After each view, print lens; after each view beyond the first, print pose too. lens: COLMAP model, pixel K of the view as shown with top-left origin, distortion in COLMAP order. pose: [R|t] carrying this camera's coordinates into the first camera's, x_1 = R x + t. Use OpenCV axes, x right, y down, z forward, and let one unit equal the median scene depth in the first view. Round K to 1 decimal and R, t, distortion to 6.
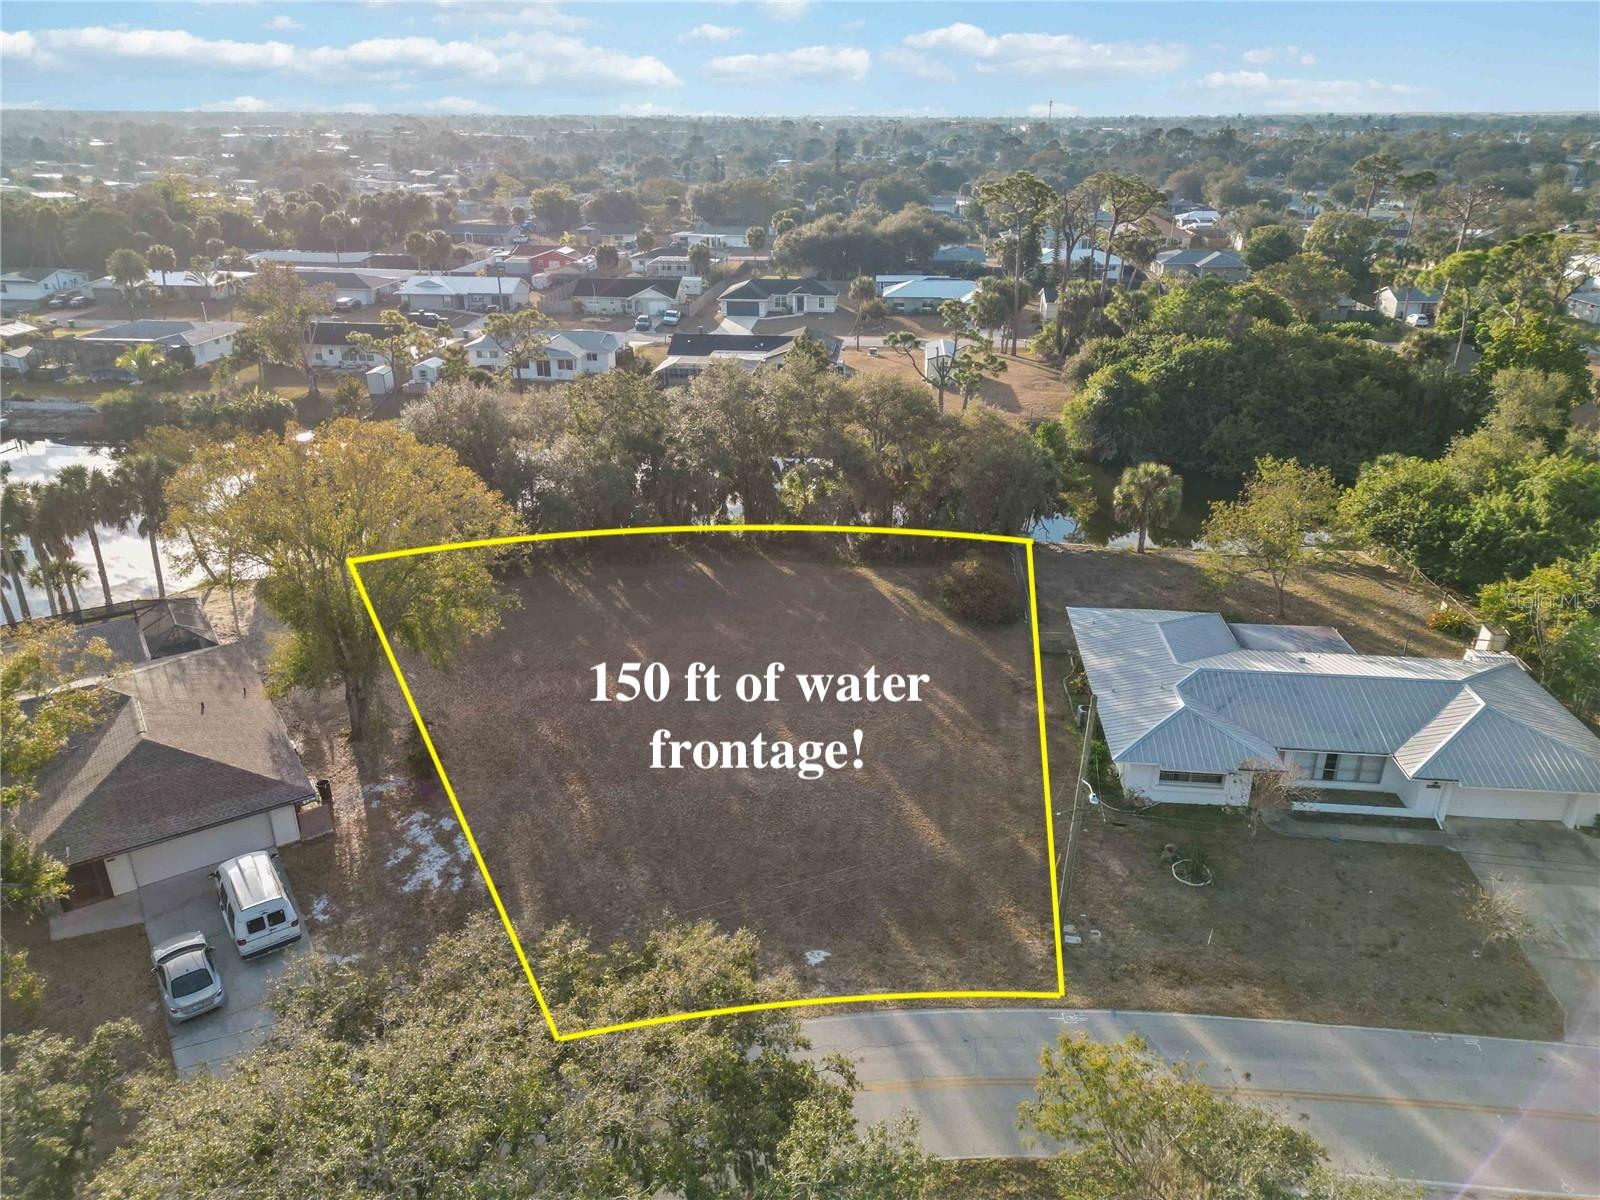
lens RADIAL K [[1114.8, 0, 800.0], [0, 1114.8, 600.0], [0, 0, 1]] dist [0.072192, -0.059701]
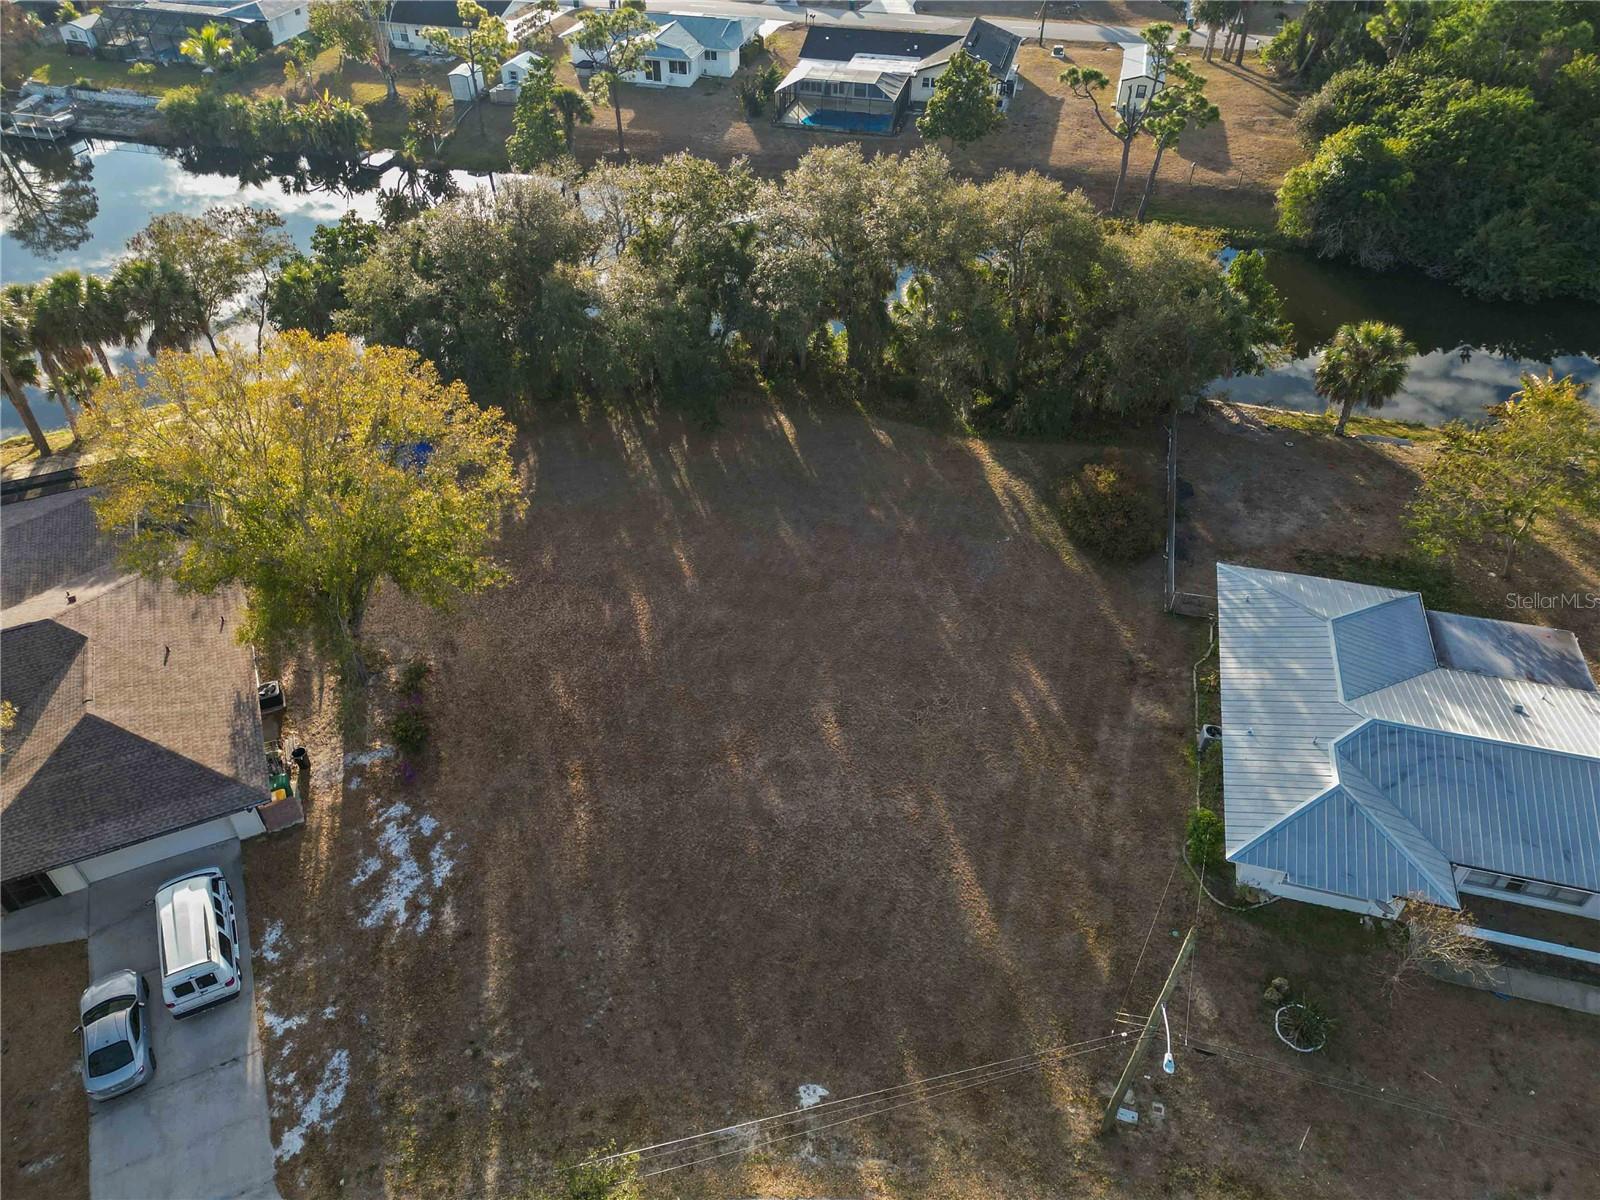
lens RADIAL K [[1114.8, 0, 800.0], [0, 1114.8, 600.0], [0, 0, 1]] dist [0.072192, -0.059701]
pose [[0.987546, 0.103221, -0.118734, 0.055968], [-0.062640, 0.950256, 0.305107, -0.239939], [0.144321, -0.293869, 0.944887, 0.250354]]
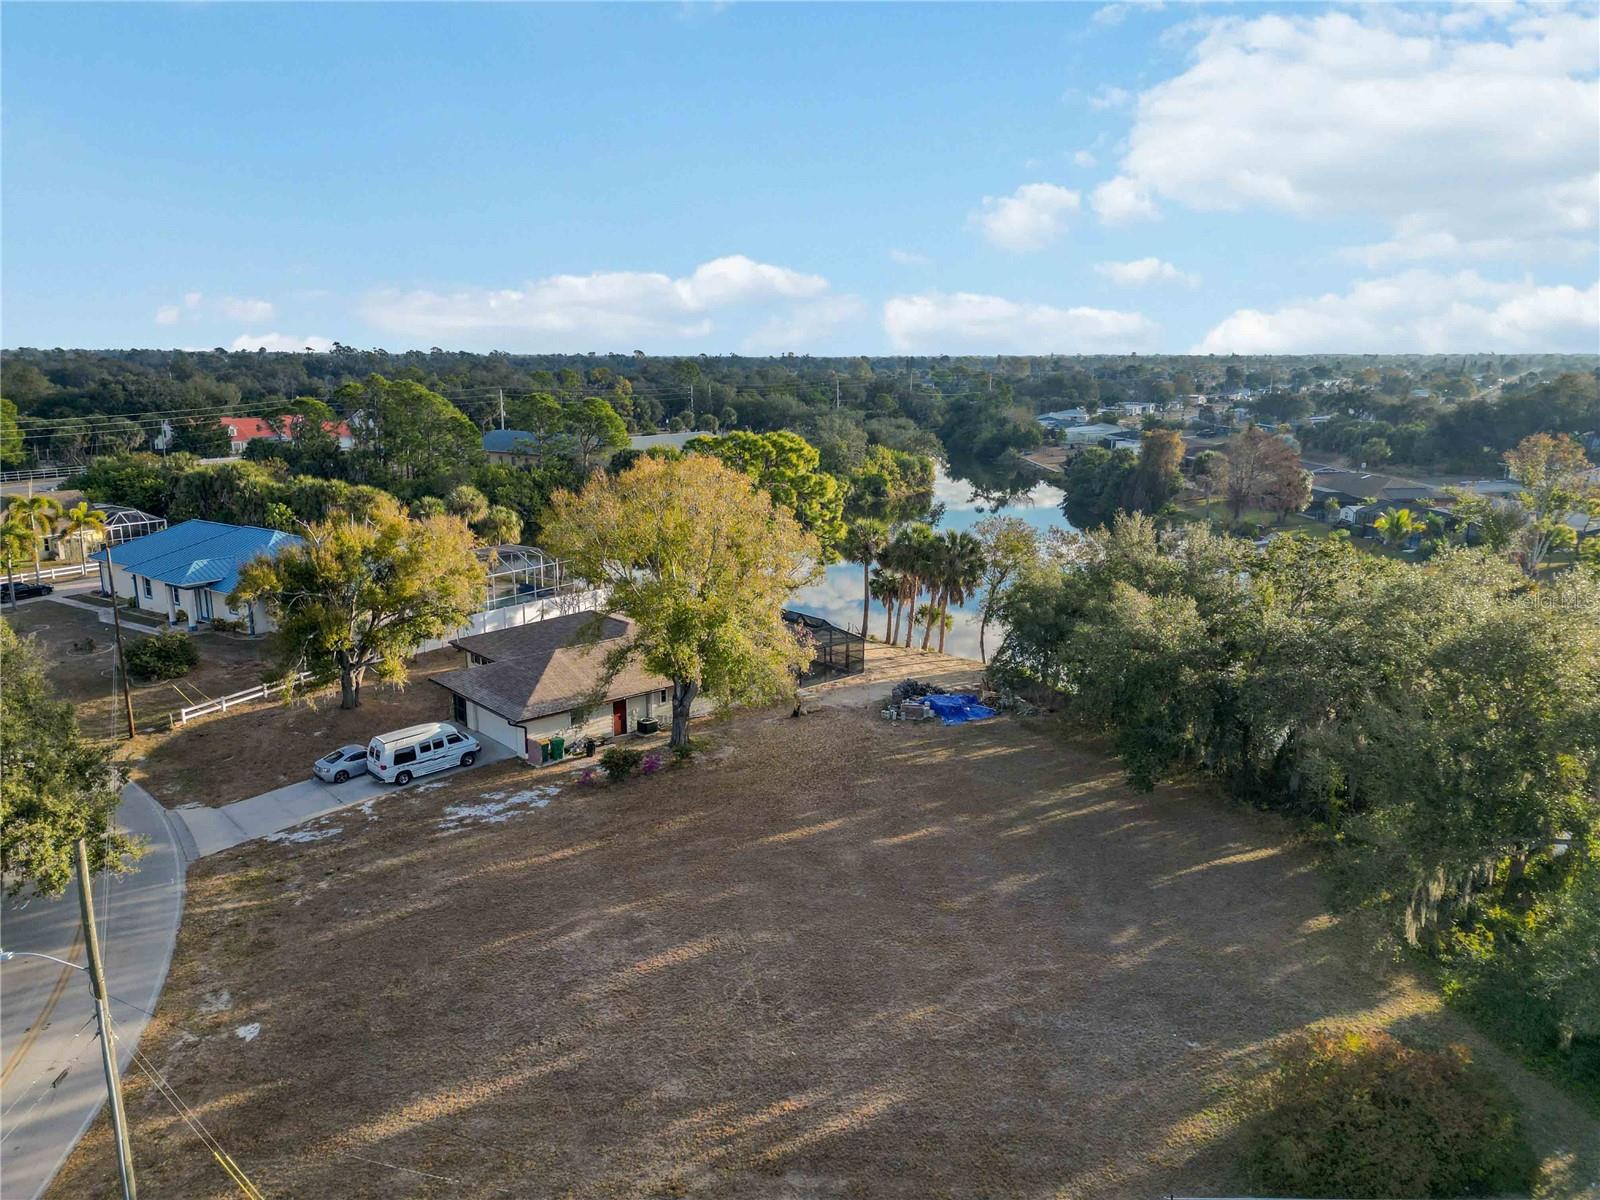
lens RADIAL K [[1109.8, 0, 800.0], [0, 1109.8, 600.0], [0, 0, 1]] dist [0.112007, -0.118018]
pose [[0.132823, 0.210888, -0.968444, 0.686681], [-0.393887, 0.907861, 0.143673, -0.221514], [0.909511, 0.362375, 0.203651, 0.886547]]
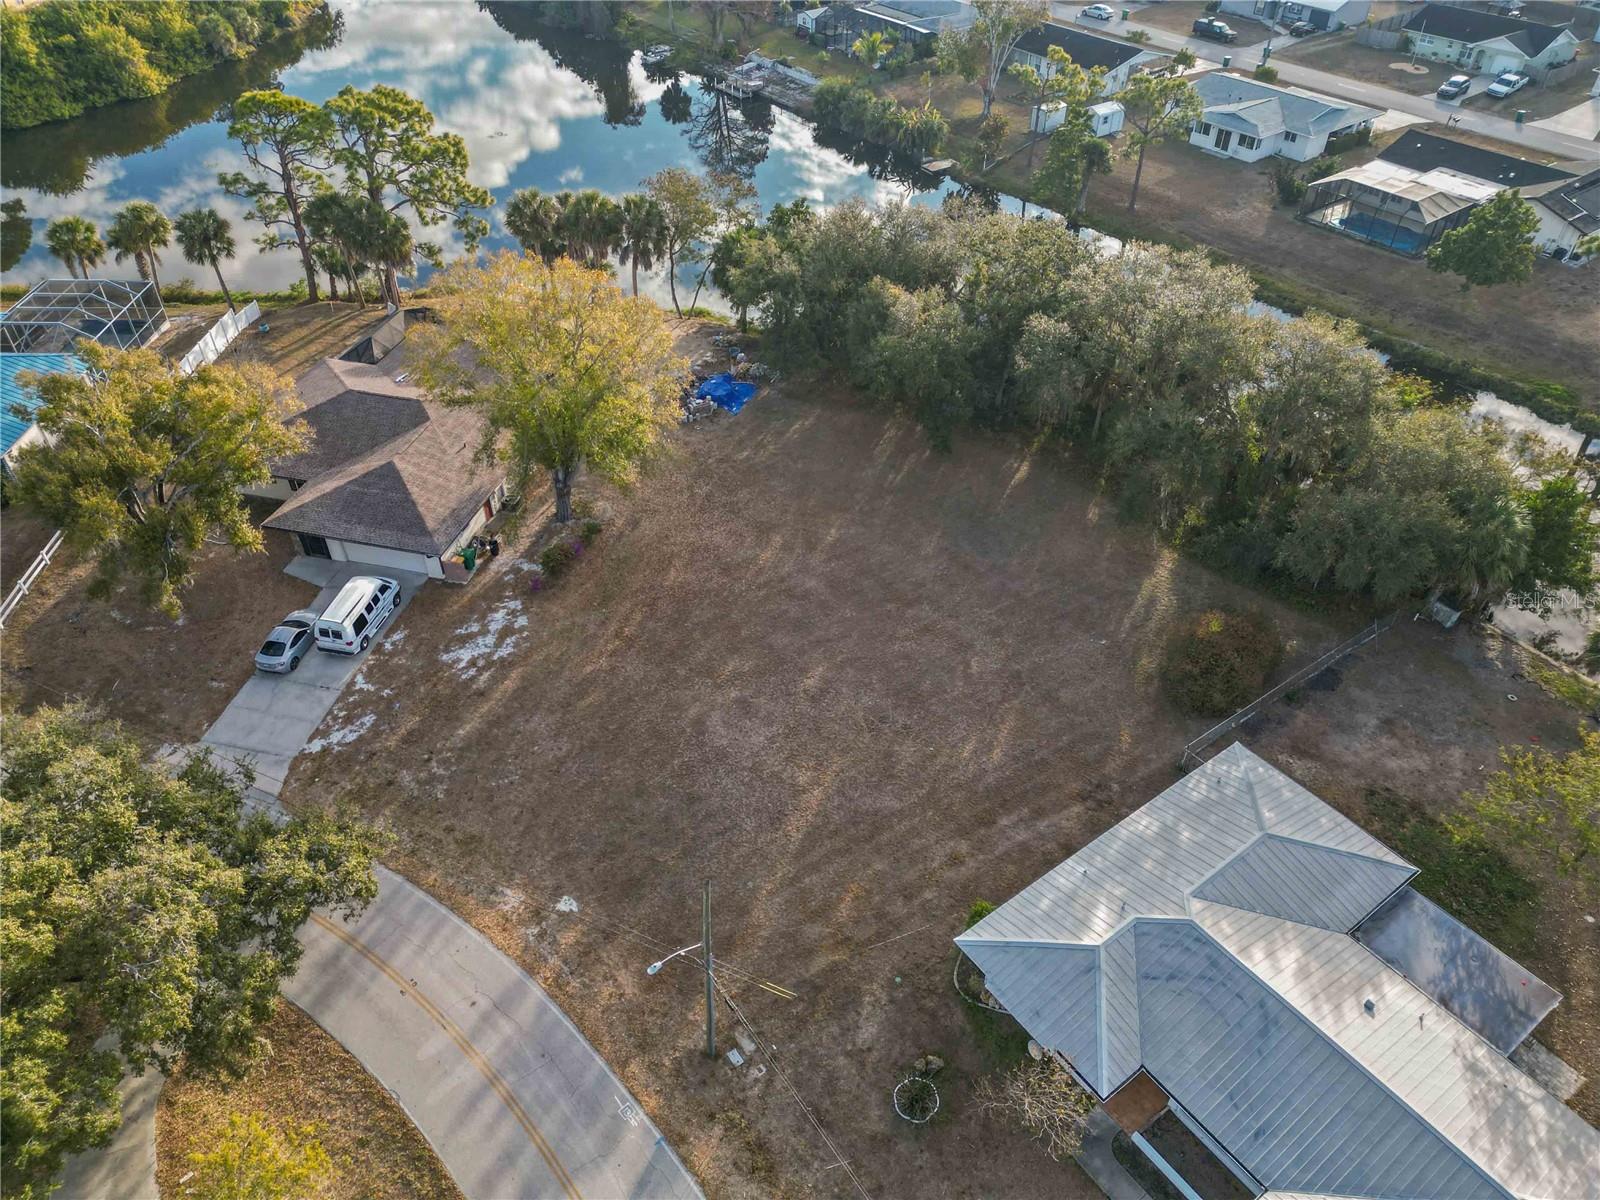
lens RADIAL K [[1114.8, 0, 800.0], [0, 1114.8, 600.0], [0, 0, 1]] dist [0.072192, -0.059701]
pose [[0.672463, 0.478305, -0.564817, 0.530060], [-0.293843, 0.872944, 0.389391, -0.360193], [0.679301, -0.095884, 0.727569, 0.310295]]
